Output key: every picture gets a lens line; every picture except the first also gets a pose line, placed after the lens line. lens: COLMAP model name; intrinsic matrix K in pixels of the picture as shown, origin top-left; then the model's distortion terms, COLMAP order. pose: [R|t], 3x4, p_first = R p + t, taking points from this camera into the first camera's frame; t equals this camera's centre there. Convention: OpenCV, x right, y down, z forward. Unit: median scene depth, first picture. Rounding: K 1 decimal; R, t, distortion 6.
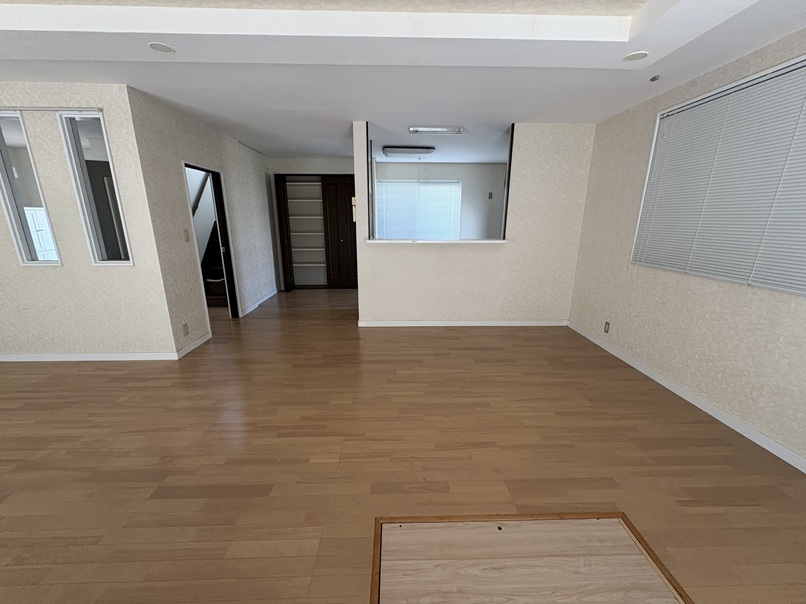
lens RADIAL K [[320.0, 0, 402.9], [0, 320.0, 302.6], [0, 0, 1]] dist [0.002186, 0.000237]
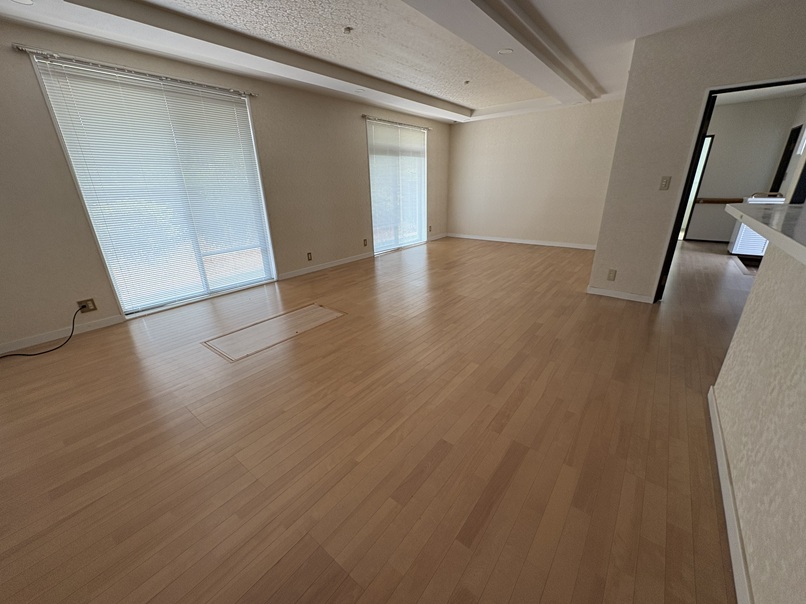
lens RADIAL K [[320.0, 0, 403.3], [0, 320.0, 301.3], [0, 0, 1]] dist [0.002186, 0.000237]
pose [[-0.640995, 0.274475, -0.716791, 0.664768], [-0.180068, 0.854035, 0.488056, -0.285695], [0.746124, 0.441913, -0.498008, 1.275859]]
